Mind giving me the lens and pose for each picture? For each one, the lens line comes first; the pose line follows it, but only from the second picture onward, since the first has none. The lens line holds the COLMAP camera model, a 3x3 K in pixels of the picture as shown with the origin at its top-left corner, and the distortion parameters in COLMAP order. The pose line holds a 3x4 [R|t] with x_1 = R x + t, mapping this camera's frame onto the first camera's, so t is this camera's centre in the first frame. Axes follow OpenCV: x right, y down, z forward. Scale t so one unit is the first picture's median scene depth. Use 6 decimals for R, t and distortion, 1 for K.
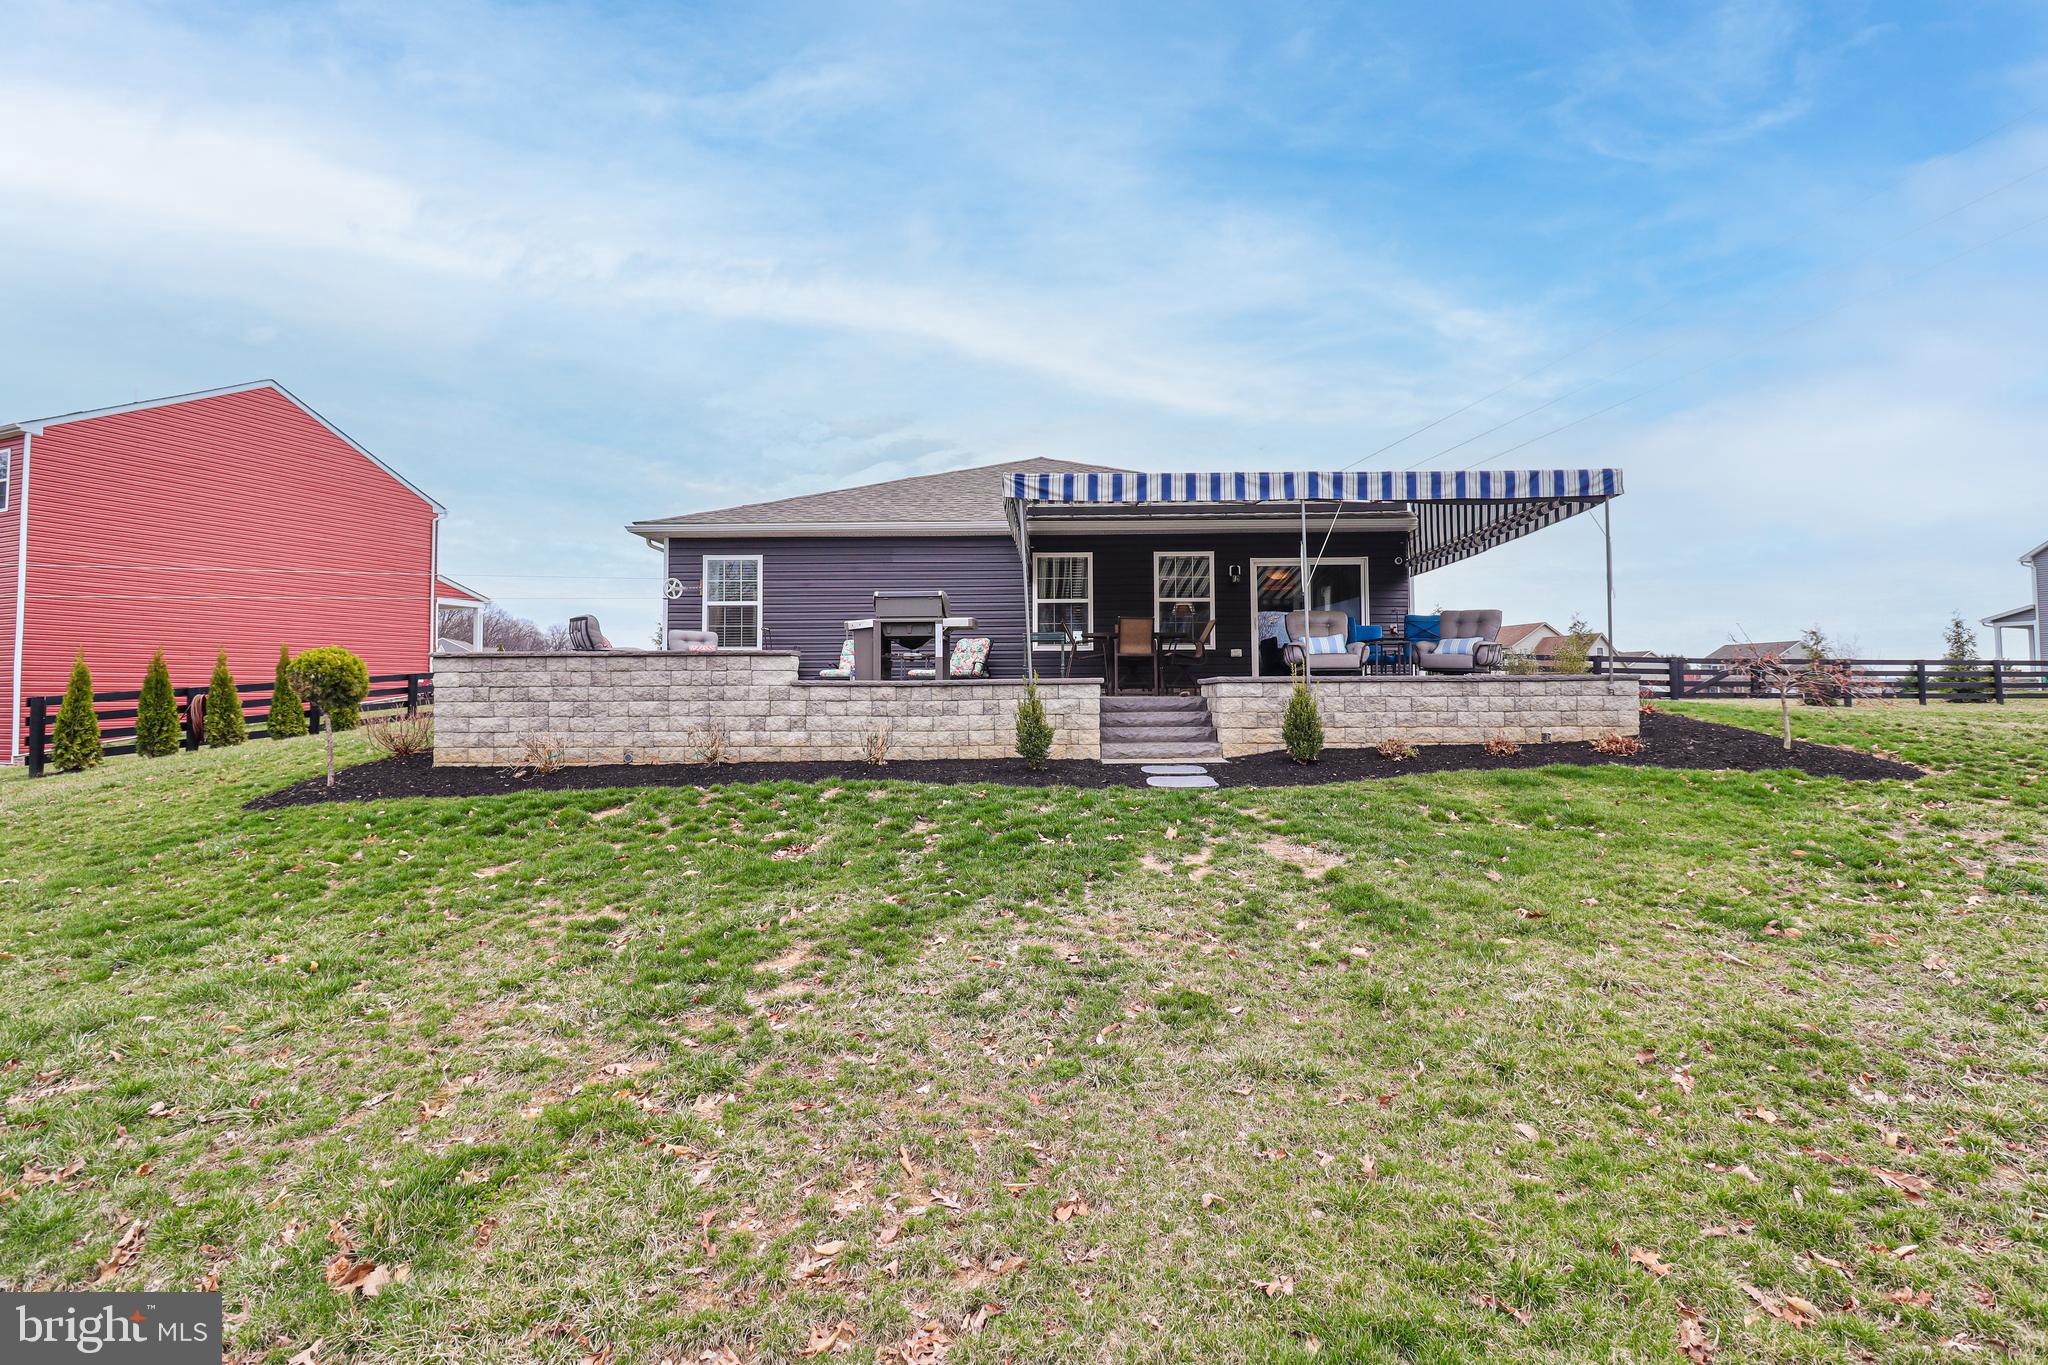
lens RADIAL K [[943.5, 0, 1048.2], [0, 943.5, 664.6], [0, 0, 1]] dist [-0.004152, -0.010412]
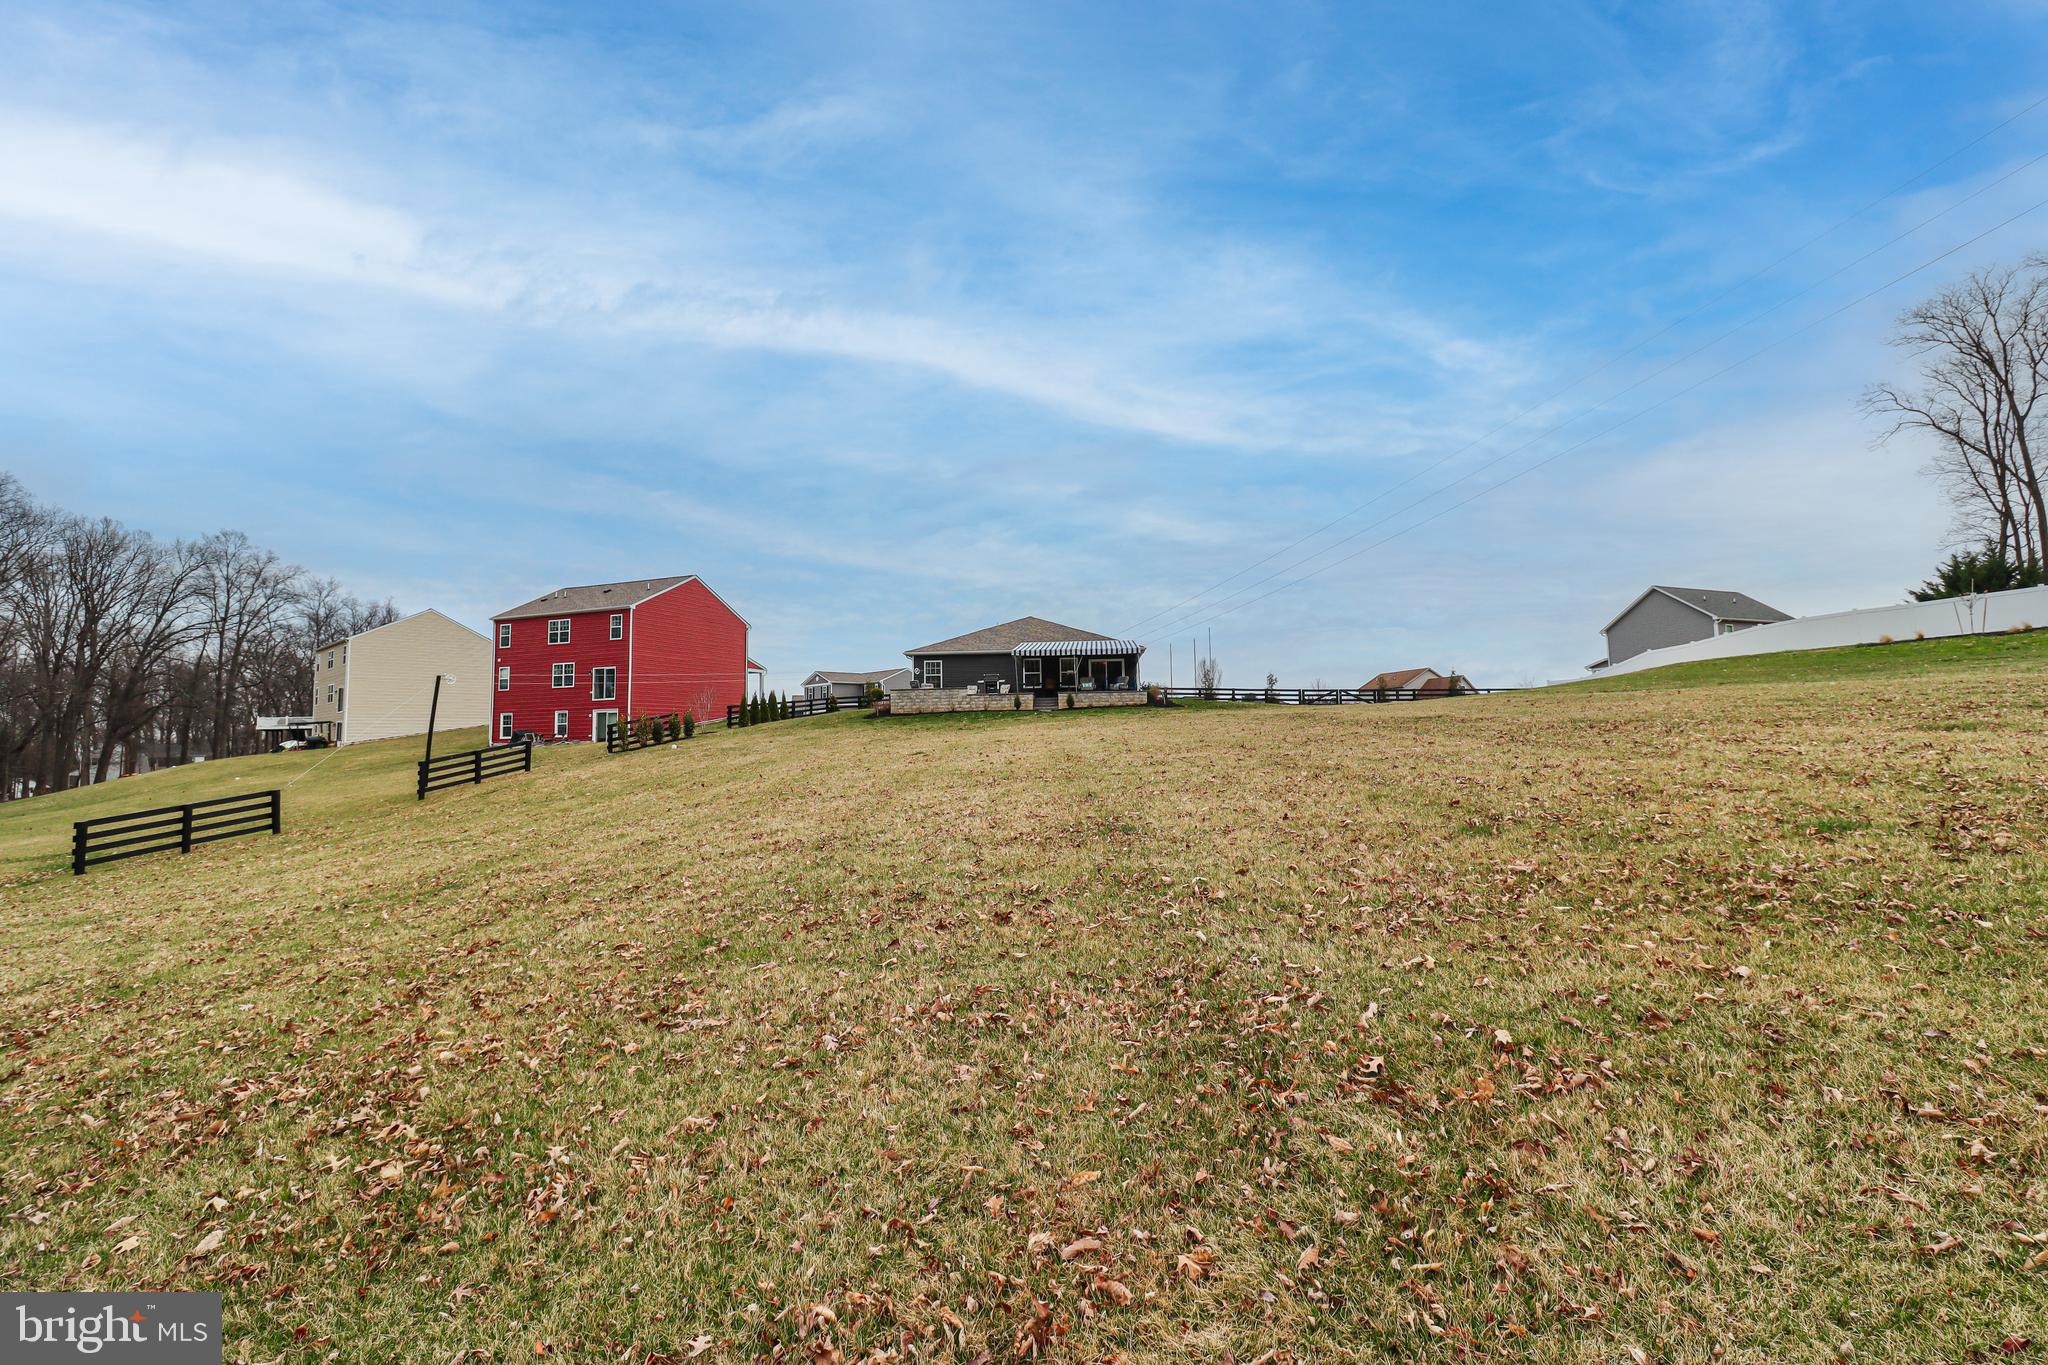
lens RADIAL K [[943.5, 0, 1048.2], [0, 943.5, 664.6], [0, 0, 1]] dist [-0.004152, -0.010412]
pose [[0.999368, -0.013431, -0.032916, 0.183890], [0.011804, 0.998722, -0.049150, 0.067848], [0.033534, 0.048730, 0.998249, -2.333022]]
